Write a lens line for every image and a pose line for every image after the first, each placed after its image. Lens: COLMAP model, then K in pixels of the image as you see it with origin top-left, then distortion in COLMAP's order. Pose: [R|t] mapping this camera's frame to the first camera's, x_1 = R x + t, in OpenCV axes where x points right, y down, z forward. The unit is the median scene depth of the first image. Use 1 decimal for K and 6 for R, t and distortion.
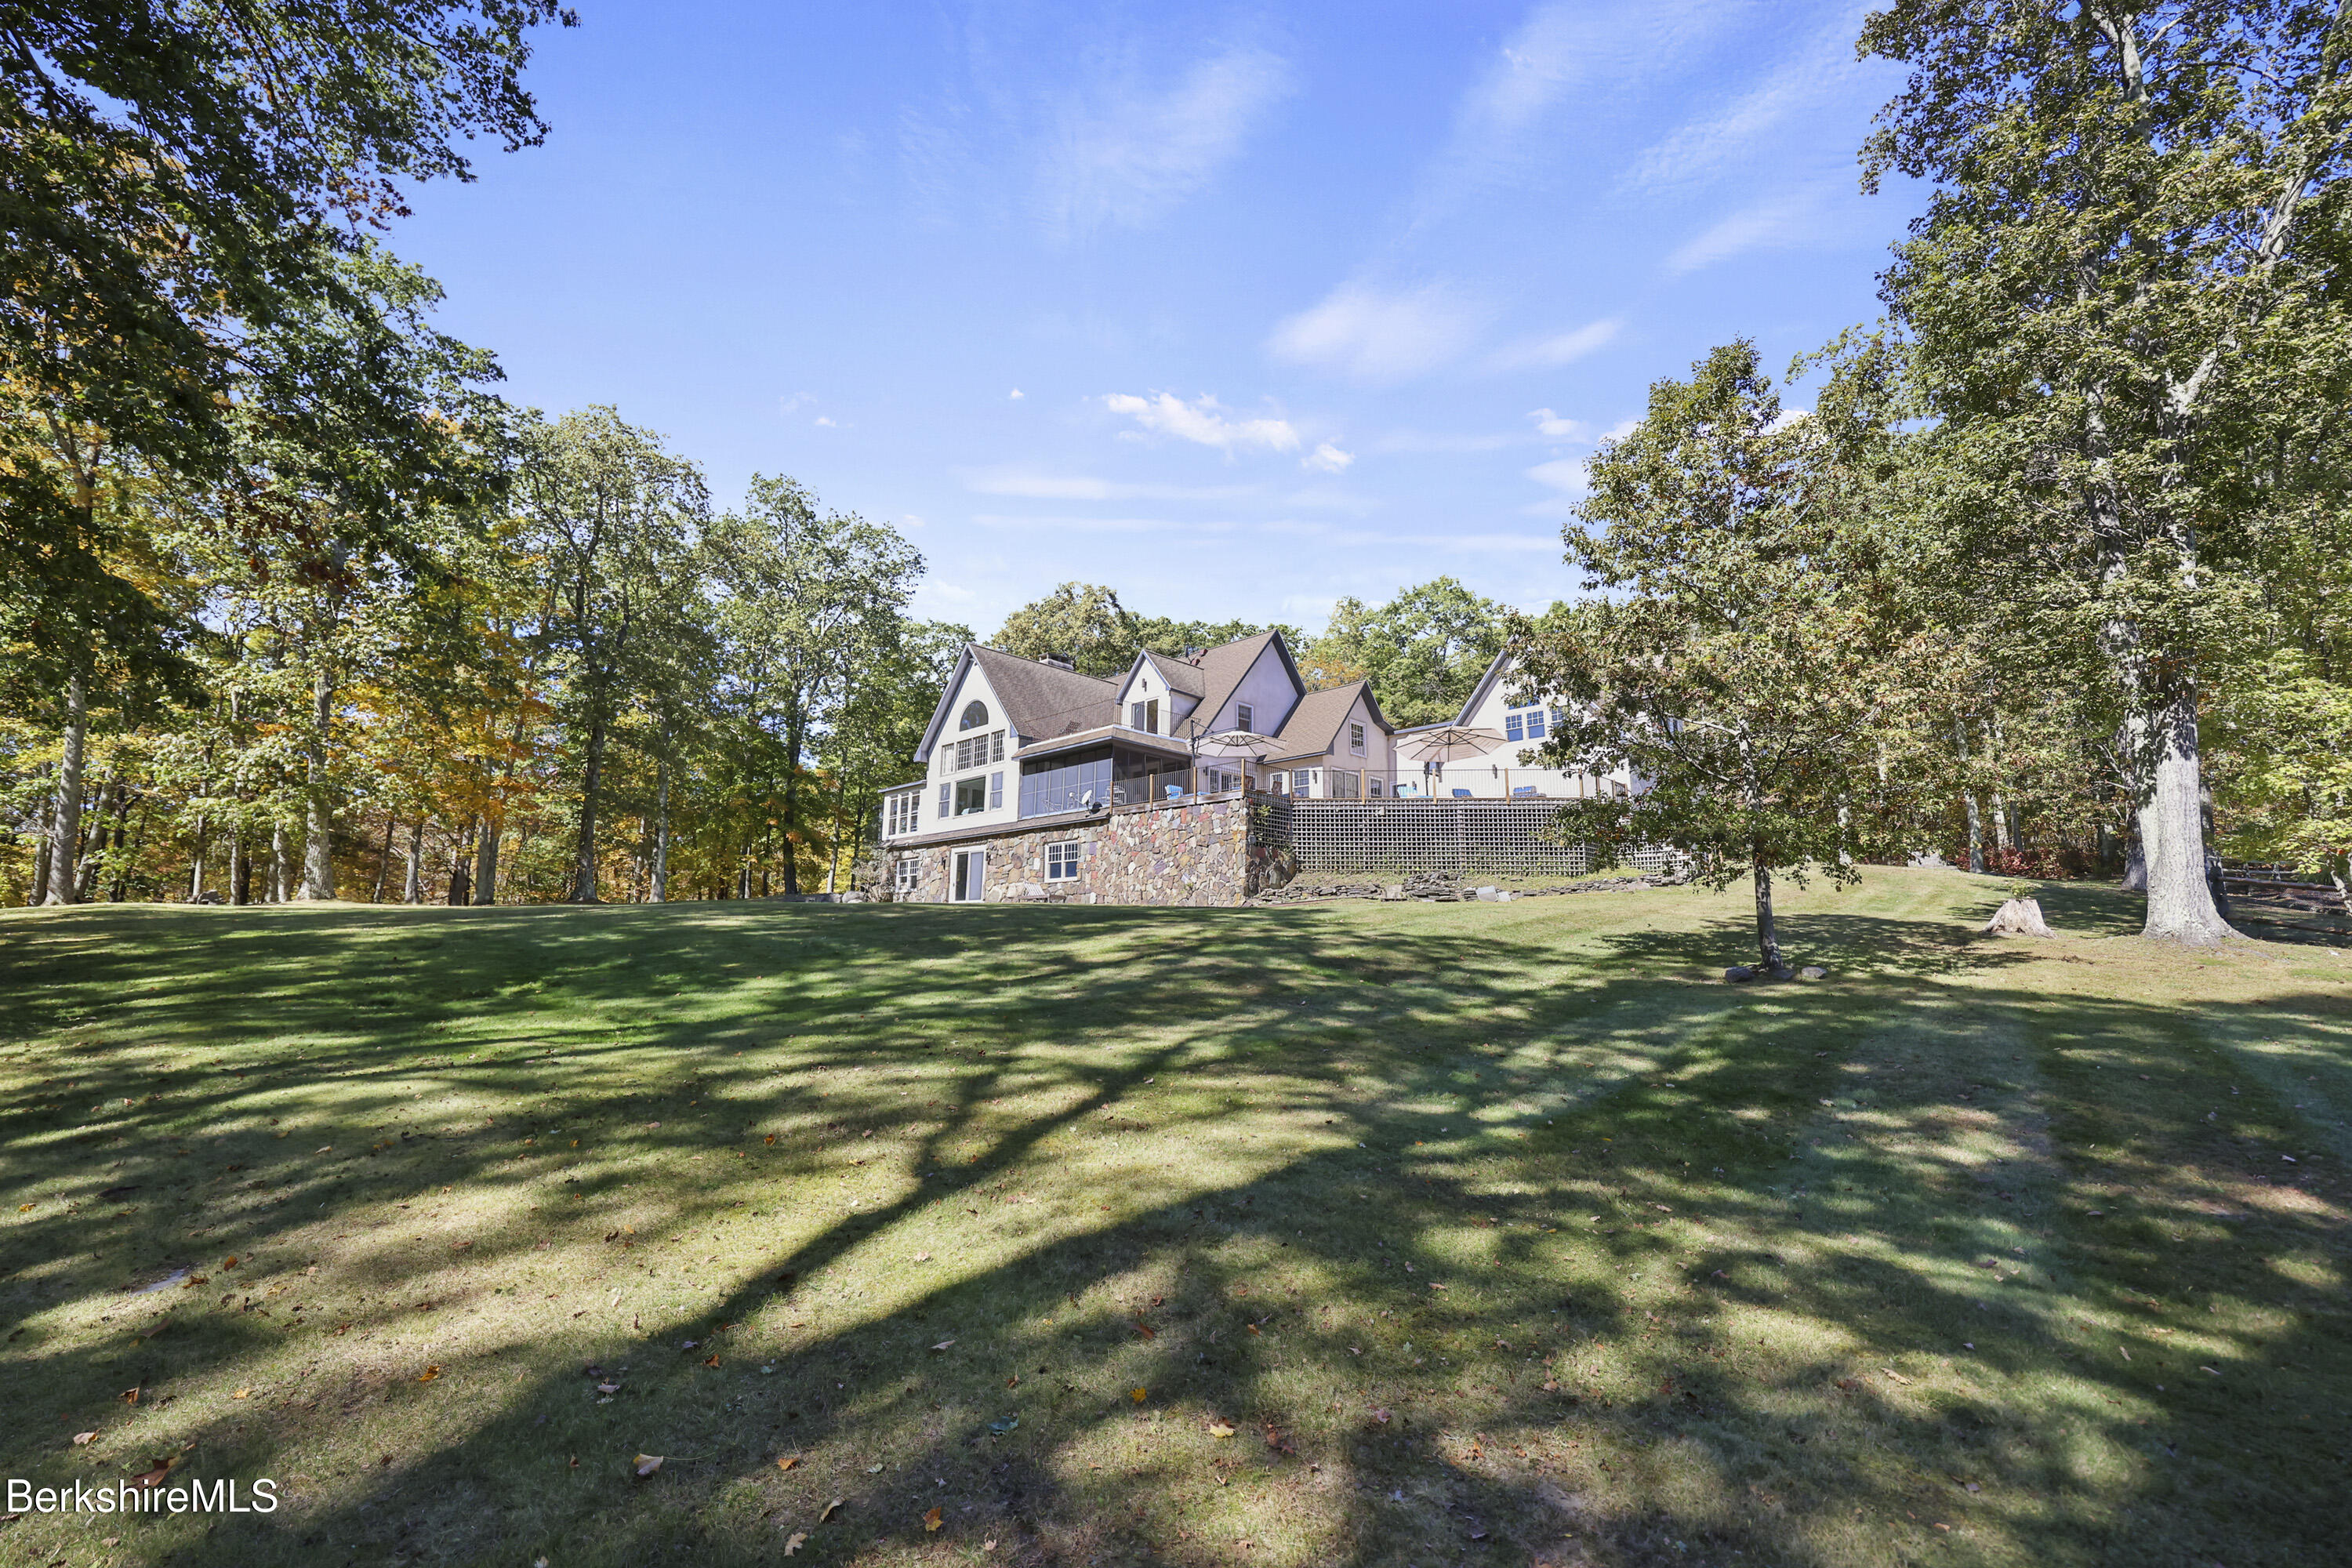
lens RADIAL K [[925.3, 0, 1176.0], [0, 925.3, 784.0], [0, 0, 1]] dist [-0.013308, 0.000064]
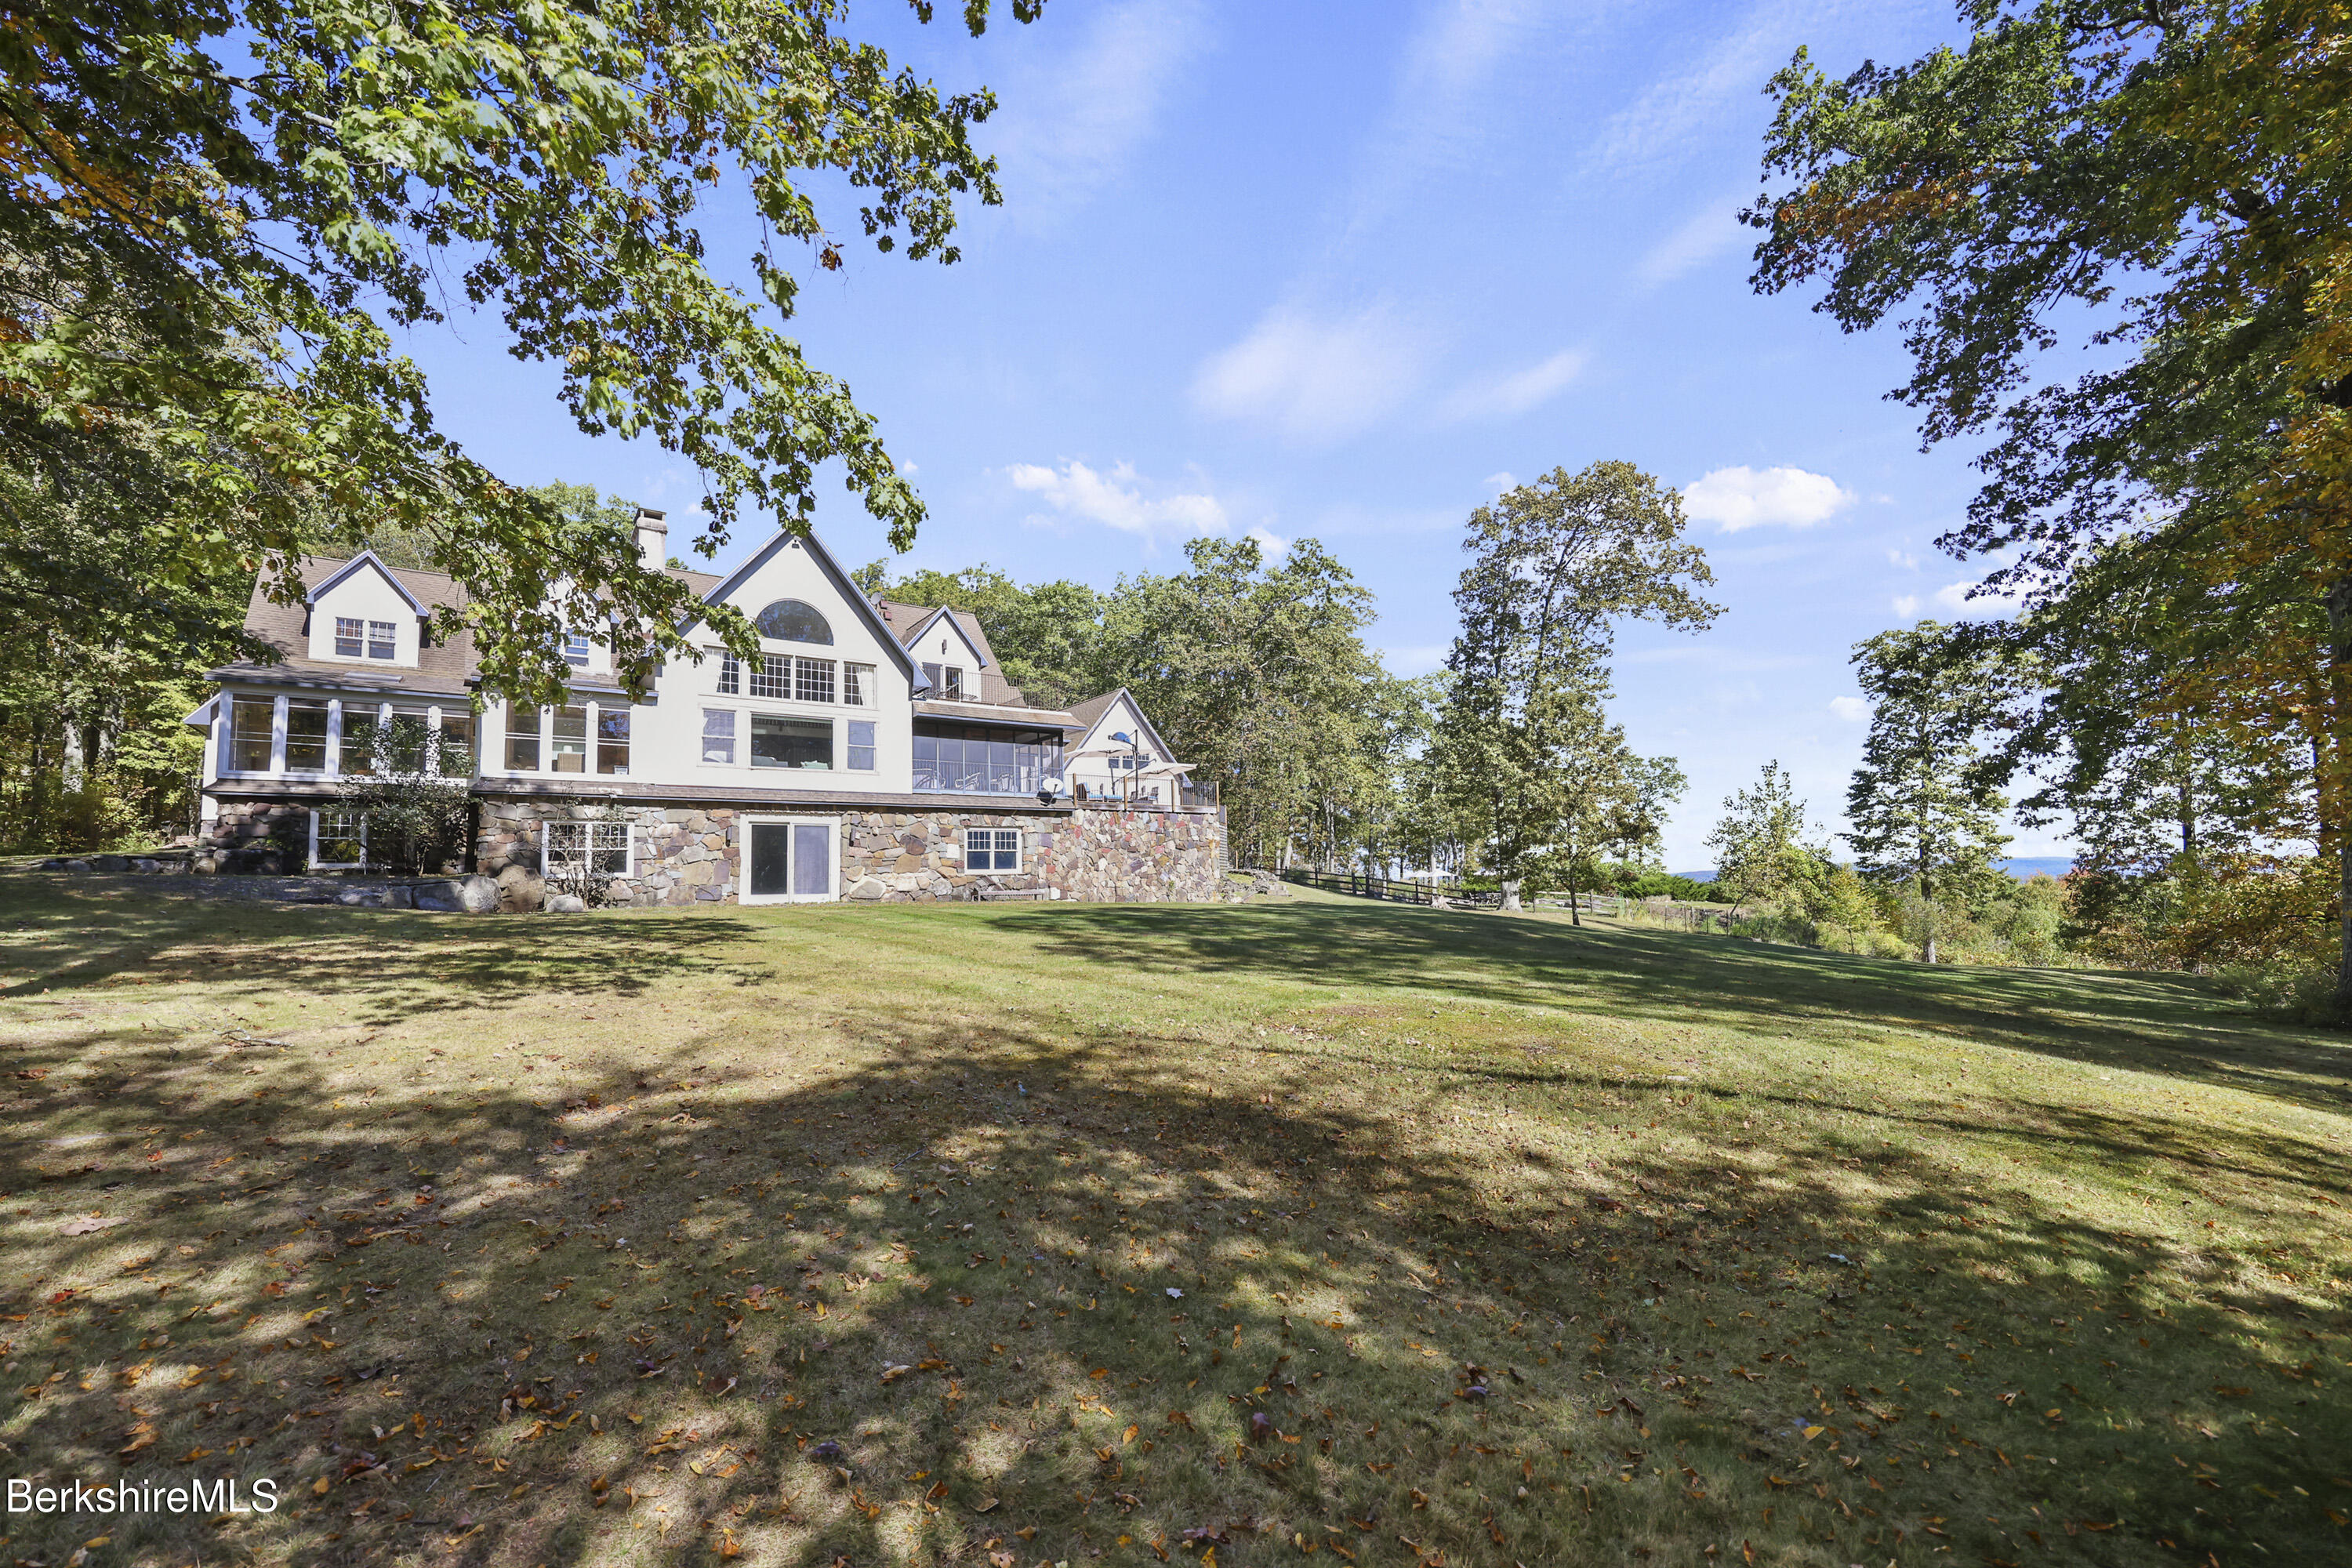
lens RADIAL K [[944.4, 0, 1149.4], [0, 944.4, 823.0], [0, 0, 1]] dist [0.000188, 0.000005]
pose [[0.194837, 0.048869, 0.979617, -0.877537], [-0.146619, 0.988987, -0.020175, 0.049099], [-0.969815, -0.139700, 0.199857, 0.621005]]
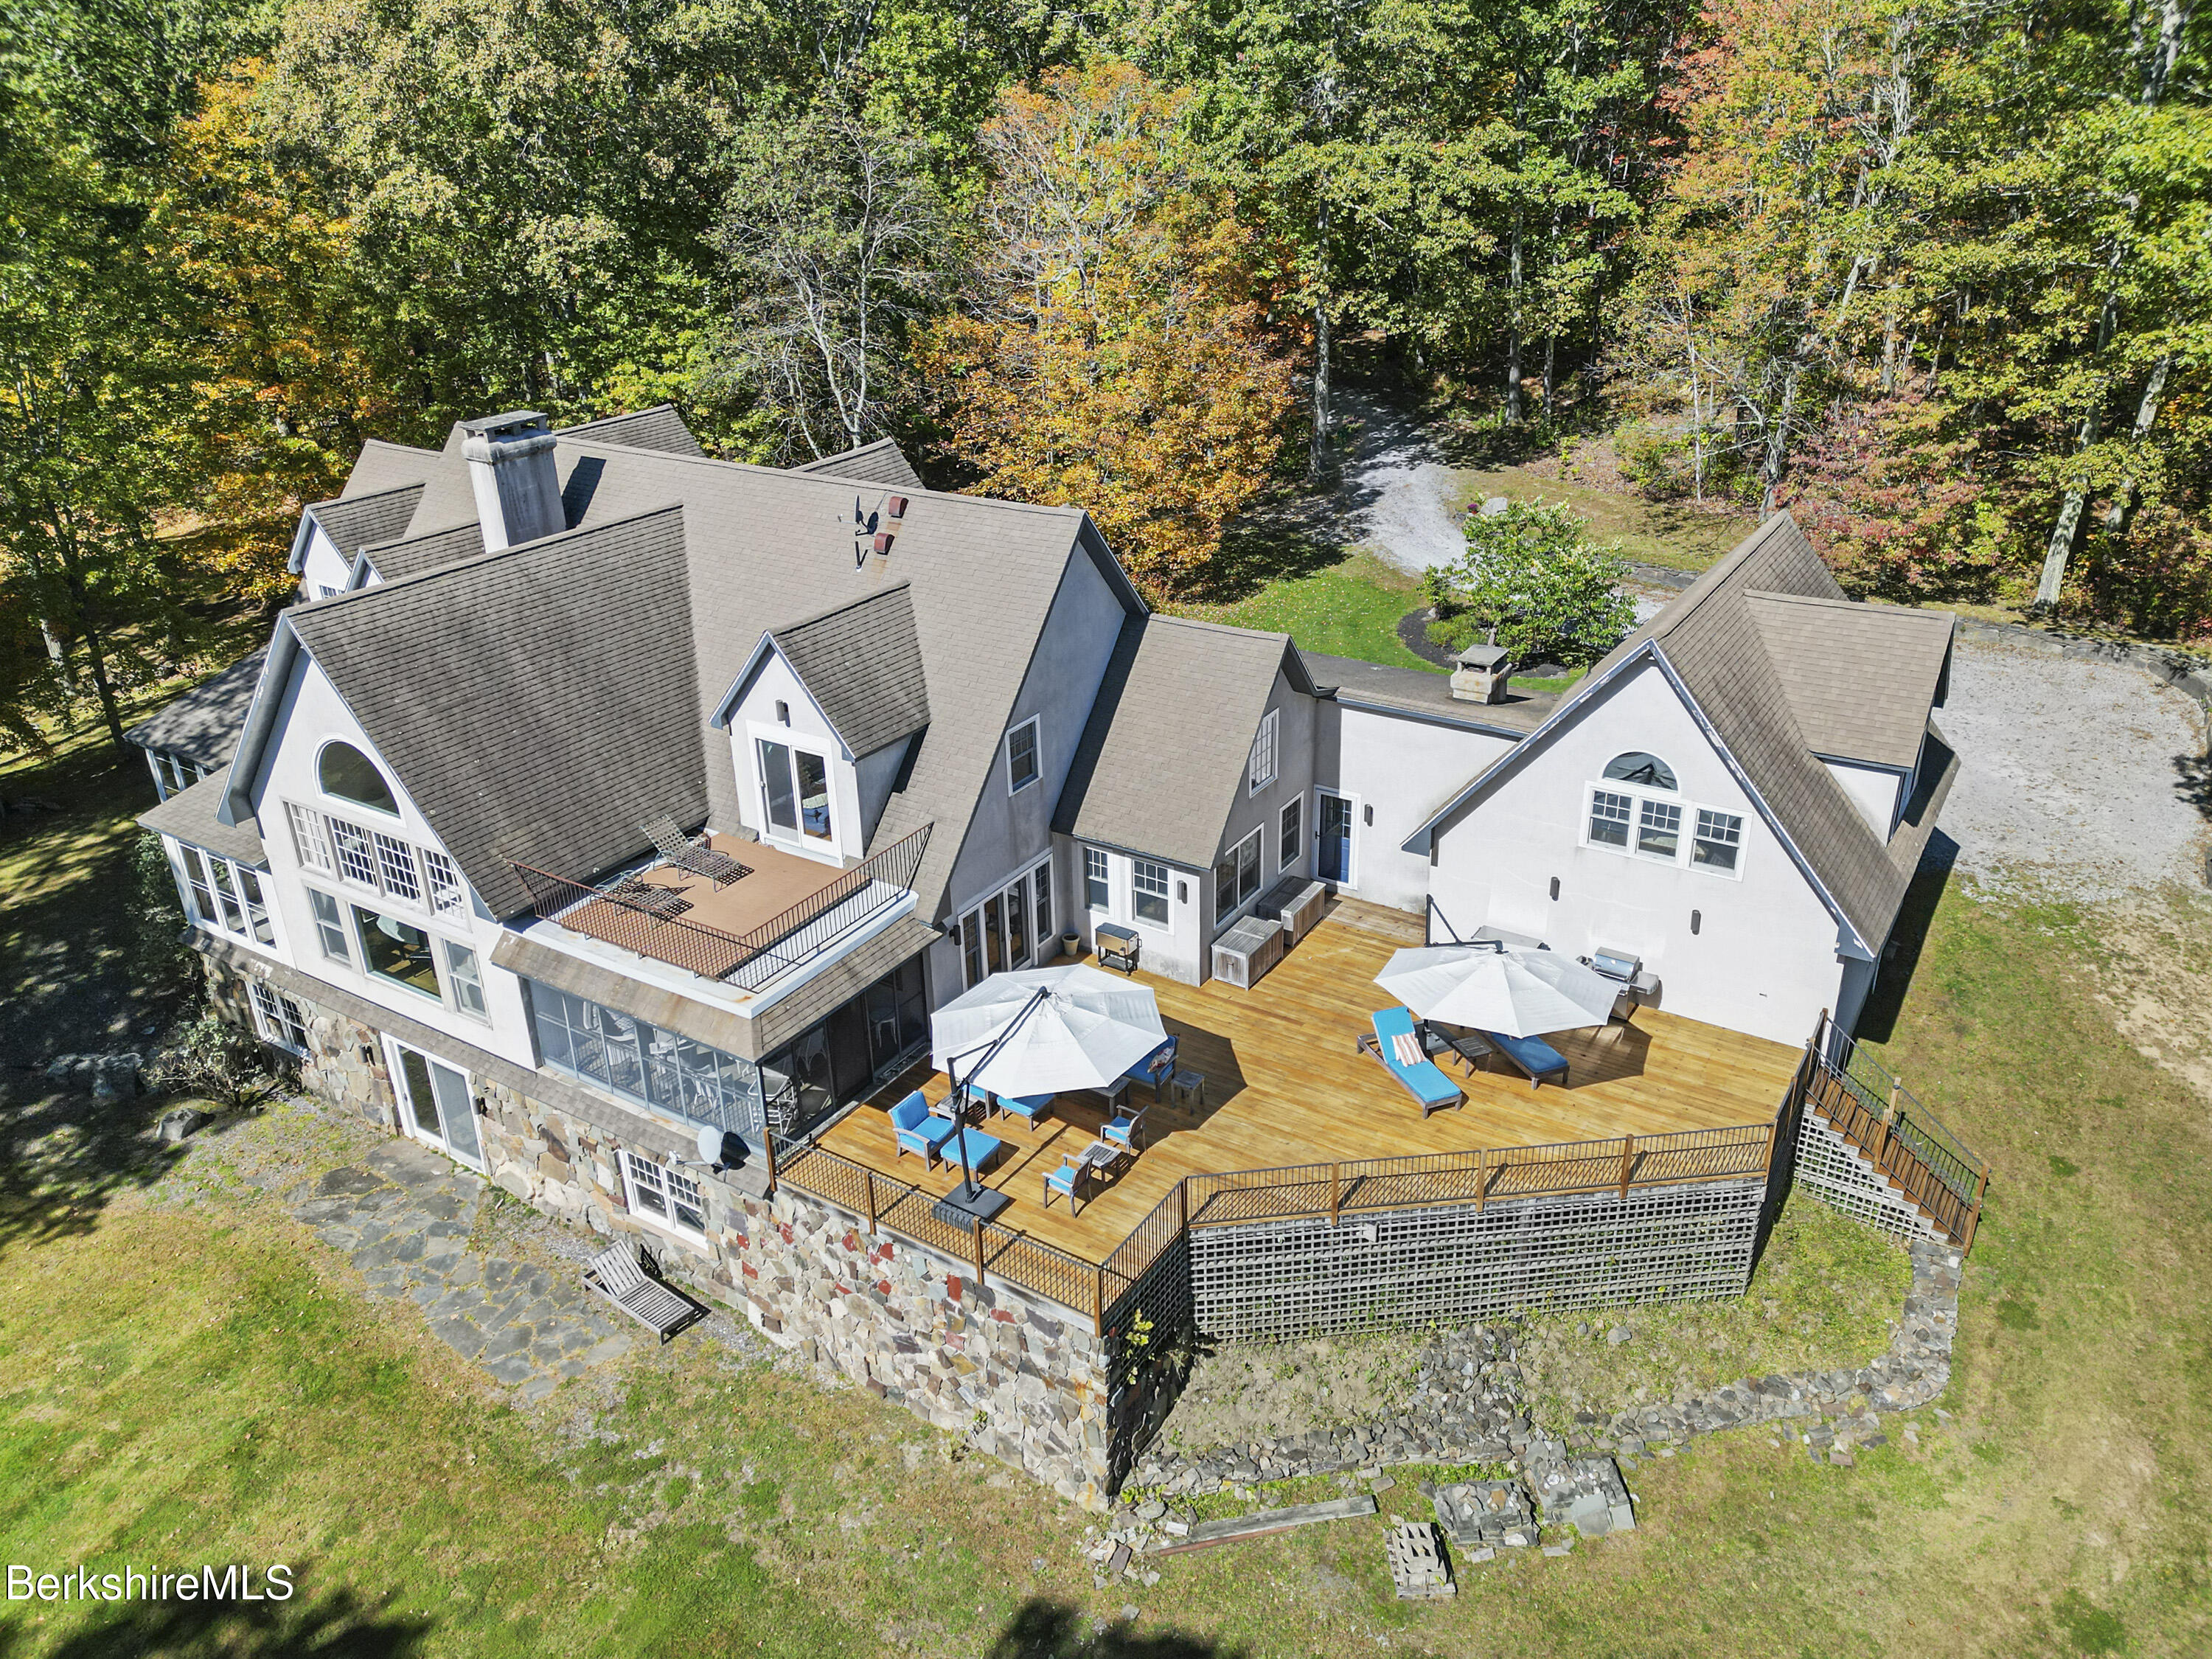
lens RADIAL K [[1569.0, 0, 1106.0], [0, 1569.0, 829.5], [0, 0, 1]] dist [0.055088, -0.000151]
pose [[0.977514, -0.114519, 0.177062, -0.024118], [-0.007245, 0.820943, 0.570964, -0.475817], [-0.210744, -0.559408, 0.801654, 0.381461]]
